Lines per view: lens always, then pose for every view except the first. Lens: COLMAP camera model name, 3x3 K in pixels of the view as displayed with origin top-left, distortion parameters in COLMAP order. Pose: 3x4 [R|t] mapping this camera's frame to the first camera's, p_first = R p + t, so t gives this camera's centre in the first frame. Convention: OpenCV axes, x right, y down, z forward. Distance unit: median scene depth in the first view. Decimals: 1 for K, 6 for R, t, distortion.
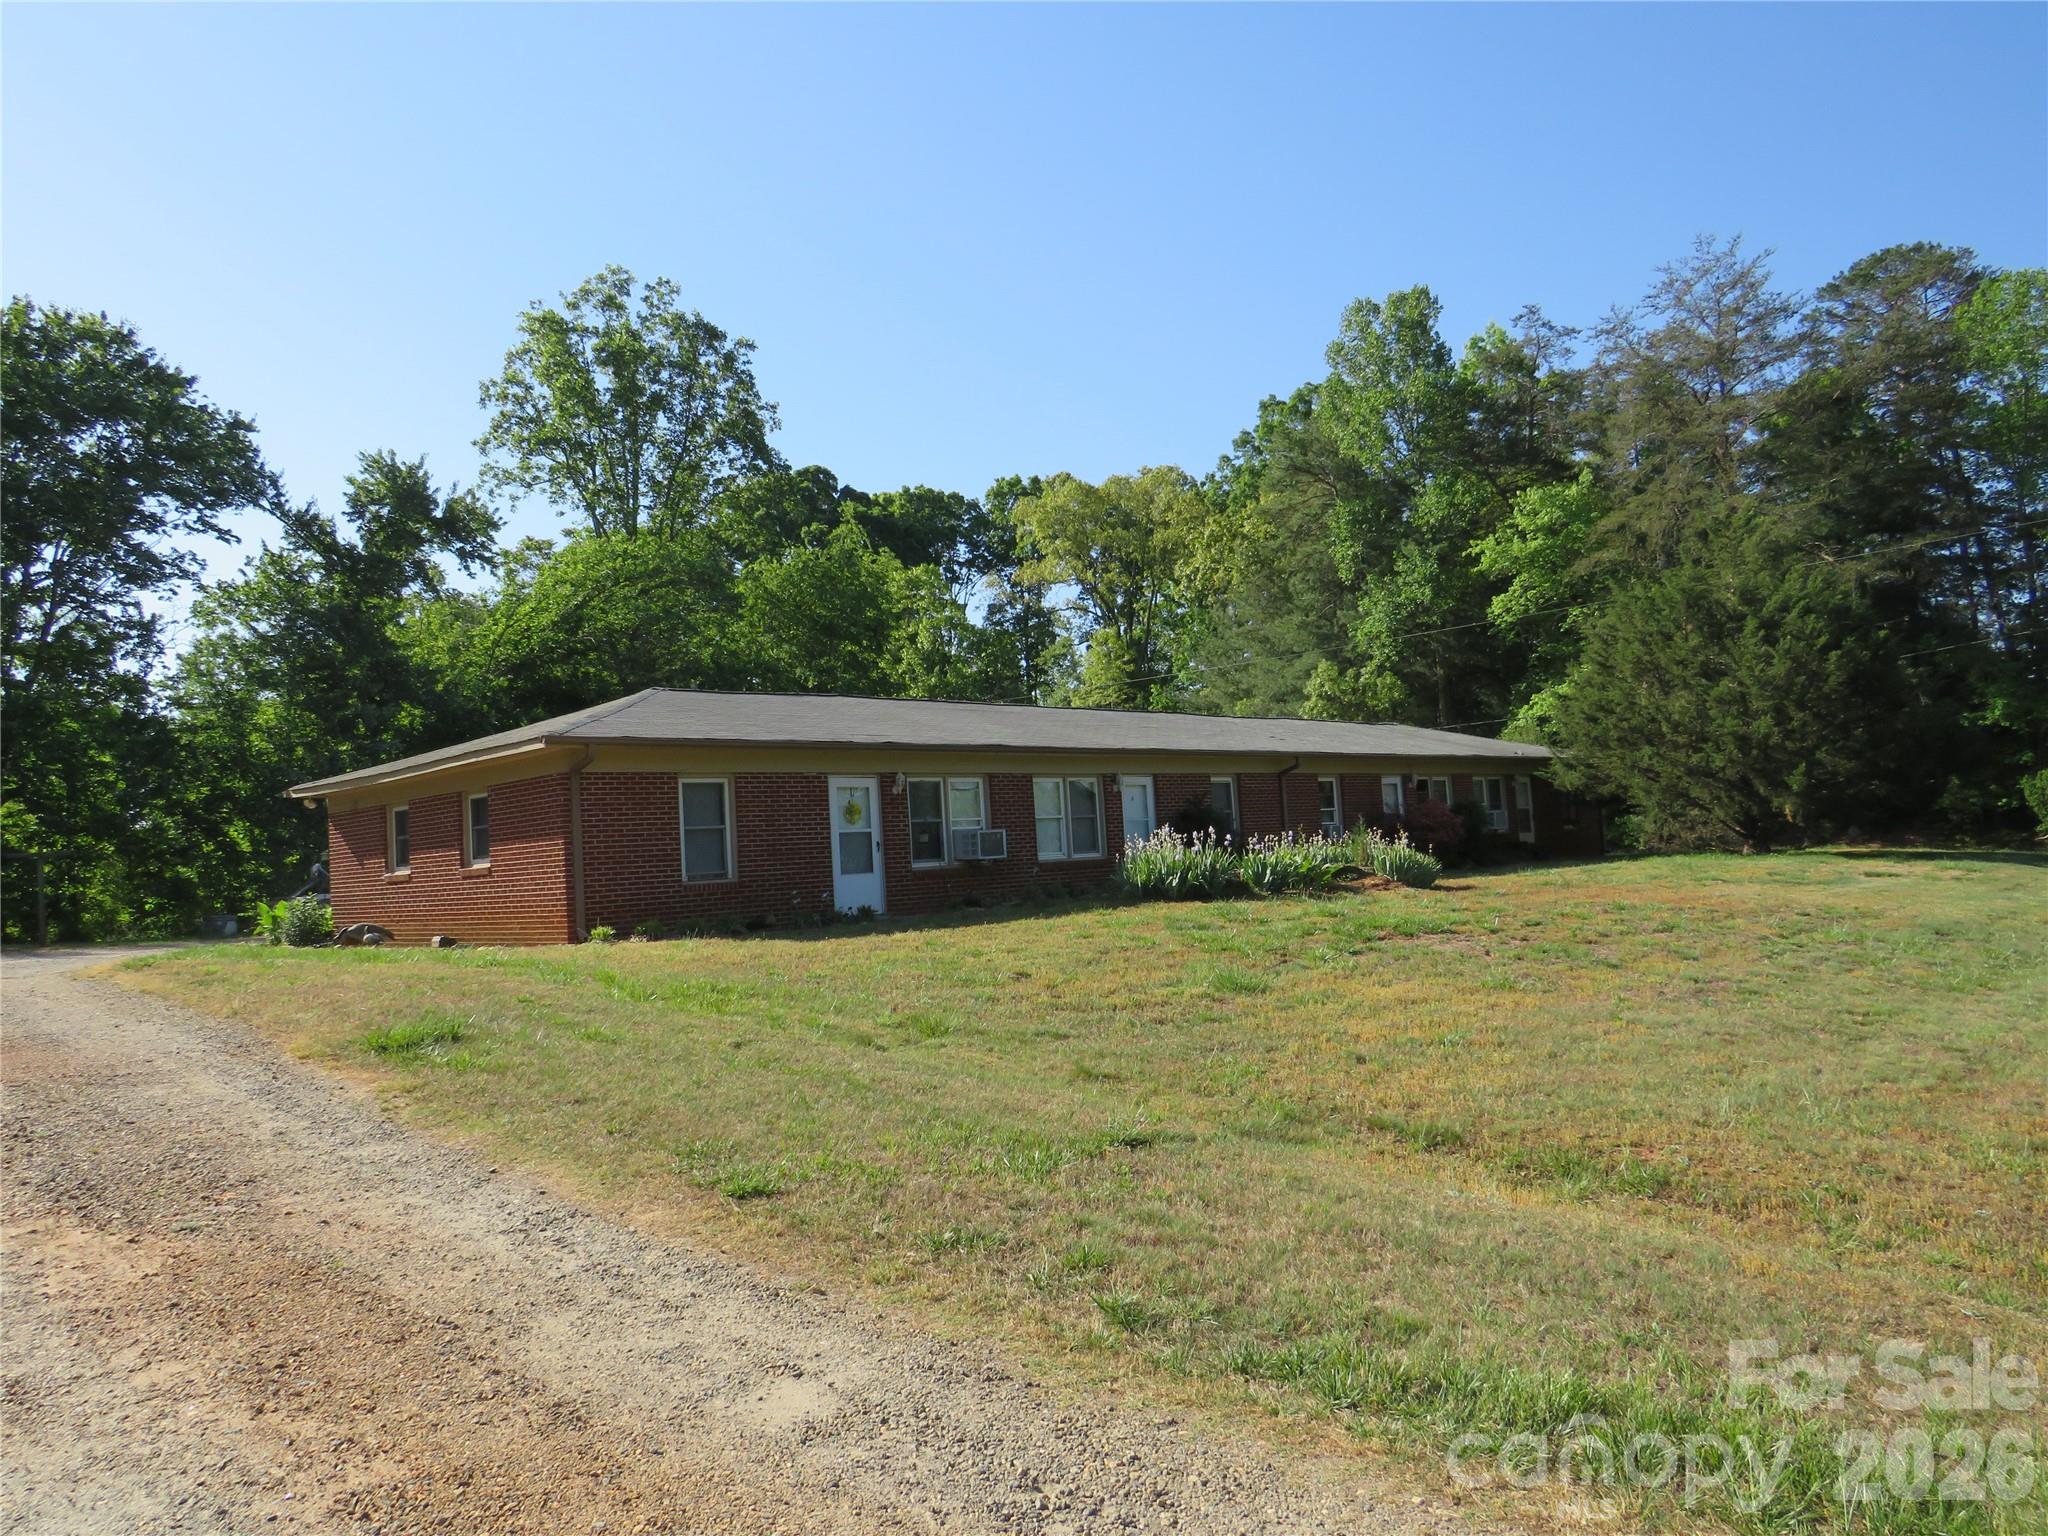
lens RADIAL K [[1479.0, 0, 1021.8], [0, 1479.0, 774.0], [0, 0, 1]] dist [-0.013446, -0.004775]
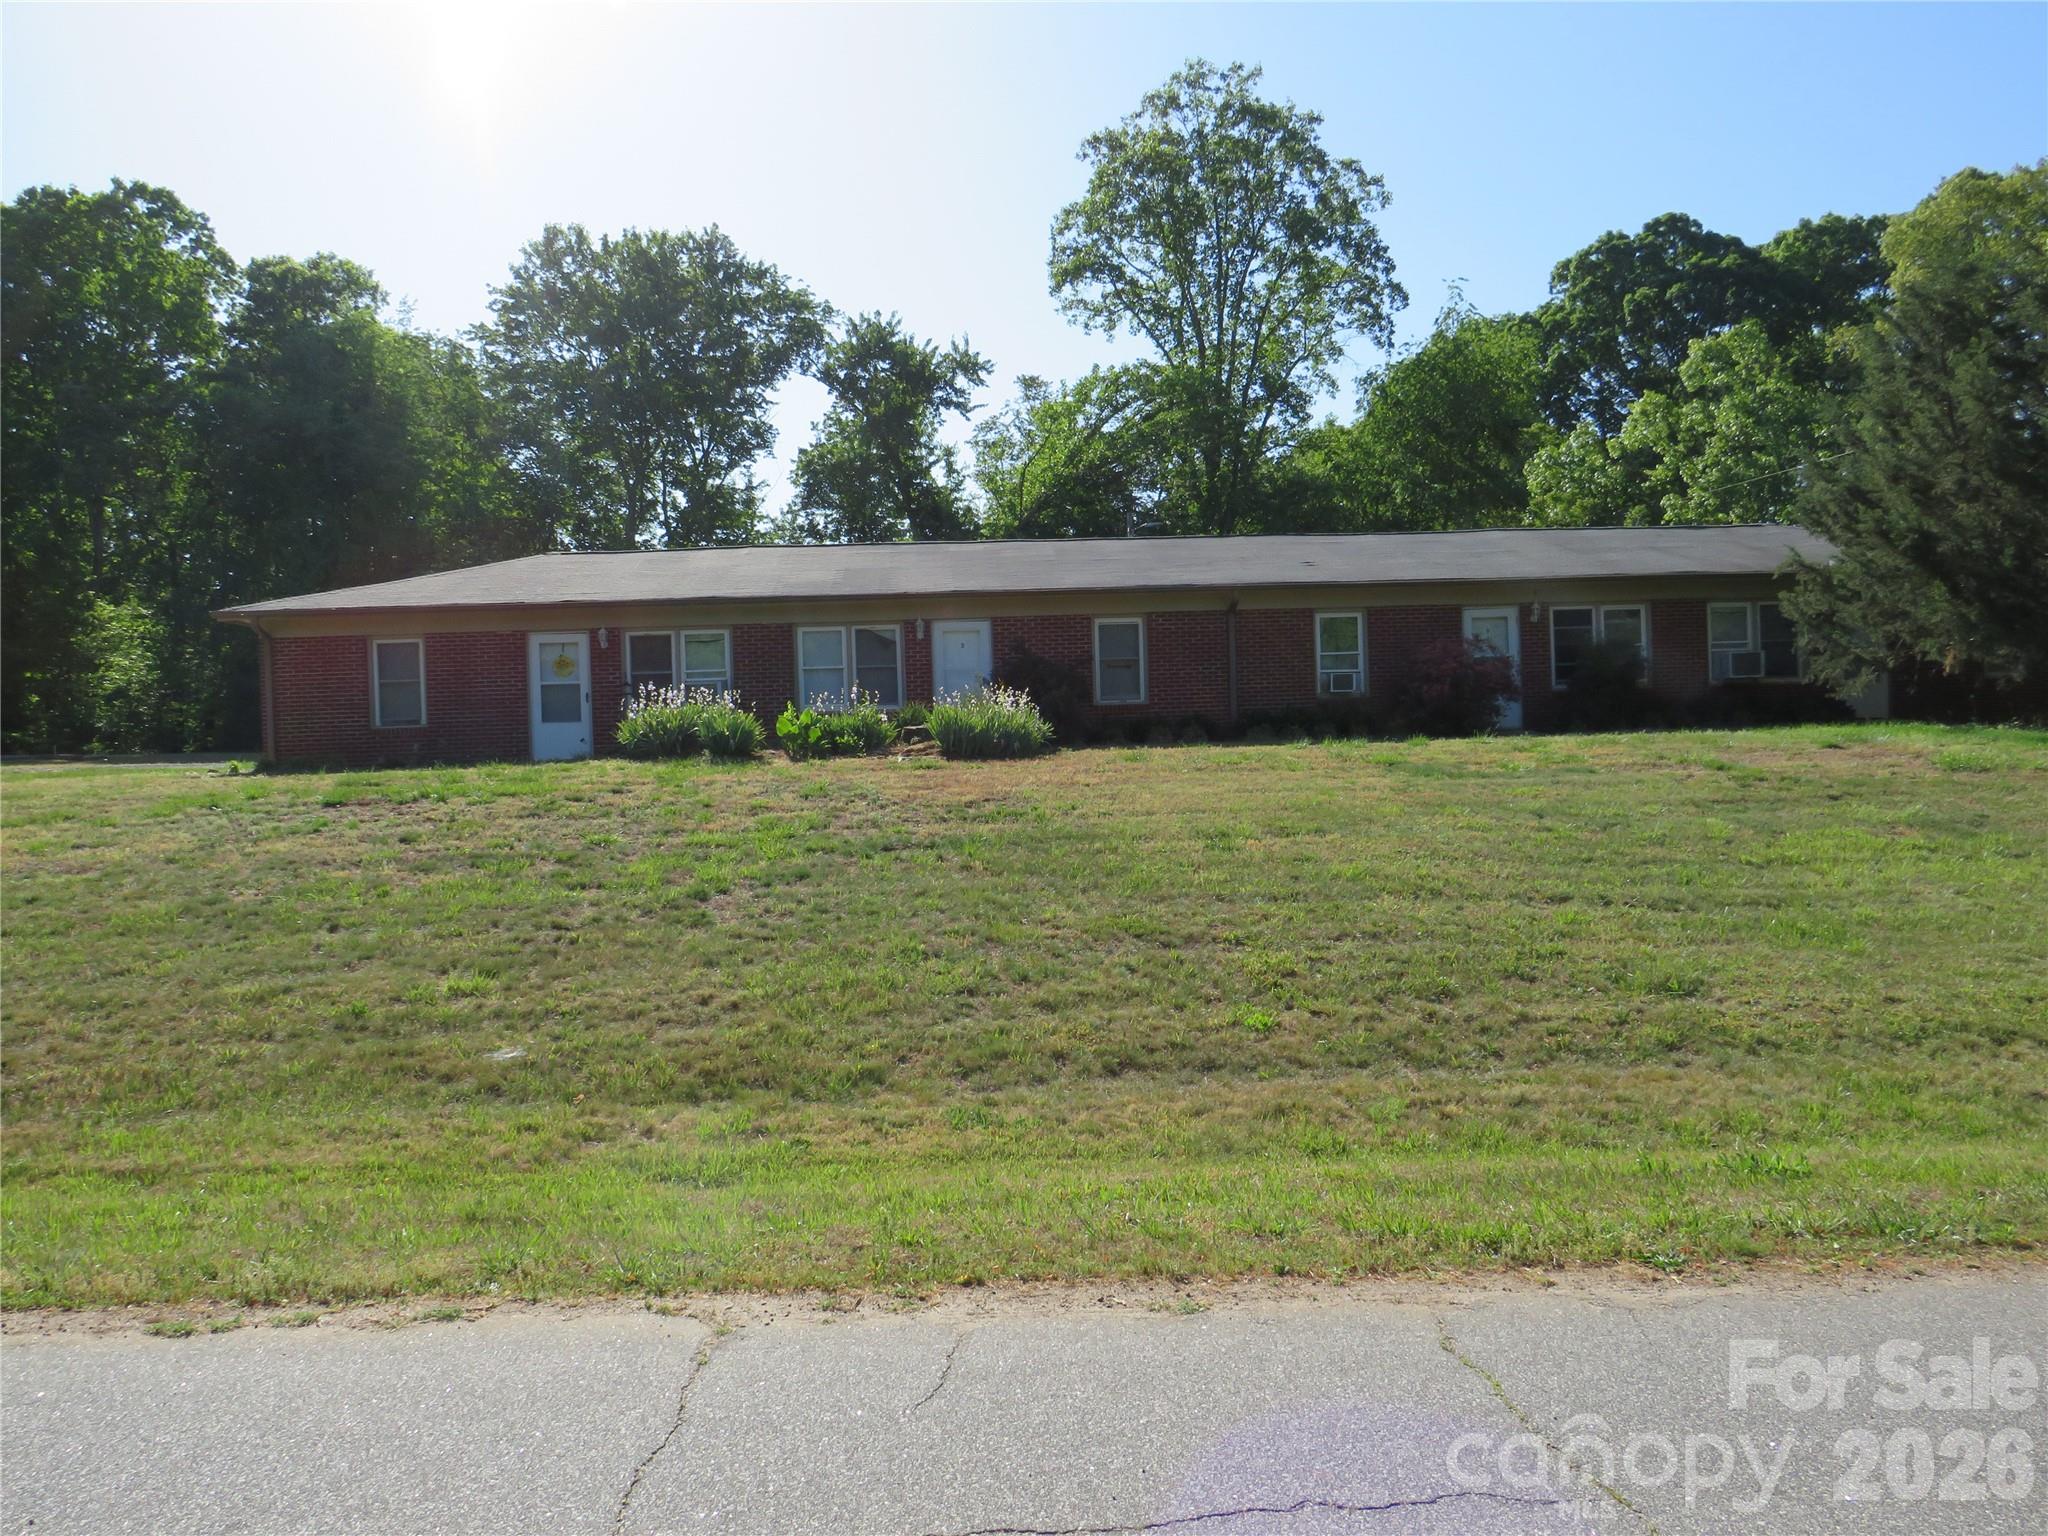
lens RADIAL K [[1624.7, 0, 1024.2], [0, 1624.7, 777.3], [0, 0, 1]] dist [-0.001132, 0.001783]
pose [[0.772095, 0.046458, -0.633806, 0.373401], [0.025995, 0.994181, 0.104541, -0.003510], [0.634975, -0.097191, 0.766395, 0.118482]]
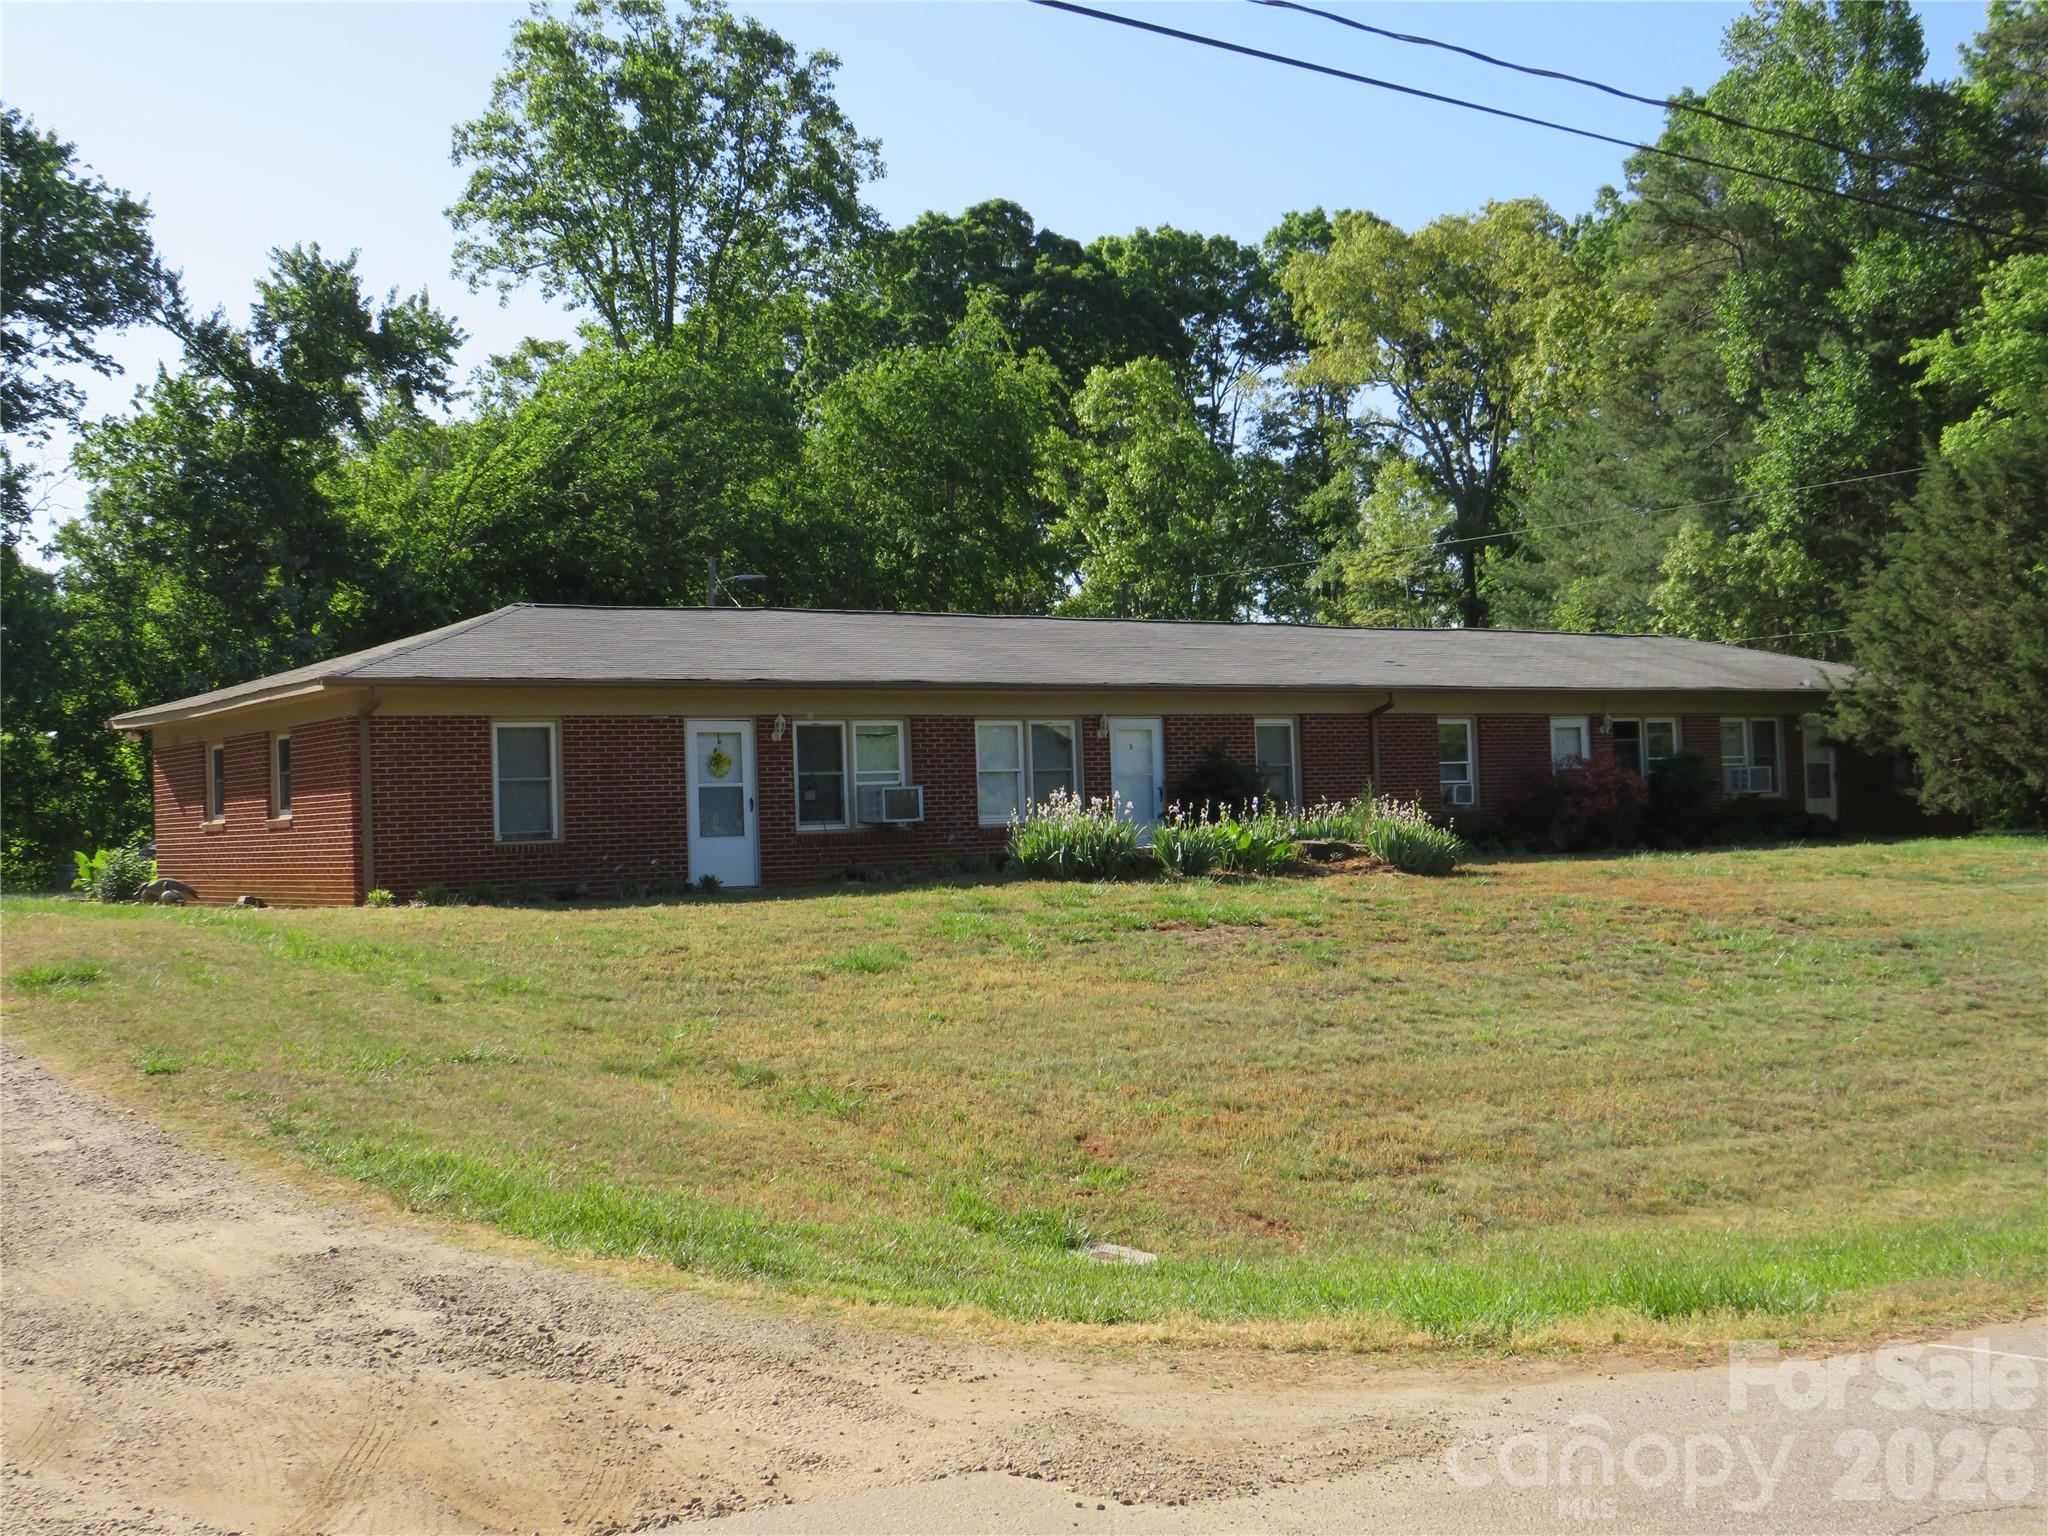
lens RADIAL K [[2428.8, 0, 1024.5], [0, 2428.8, 764.5], [0, 0, 1]] dist [-0.039327, 0.000000]
pose [[0.986179, 0.021206, -0.164321, 0.114300], [-0.014358, 0.998983, 0.042751, -0.013894], [0.165060, -0.039801, 0.985480, -0.129734]]
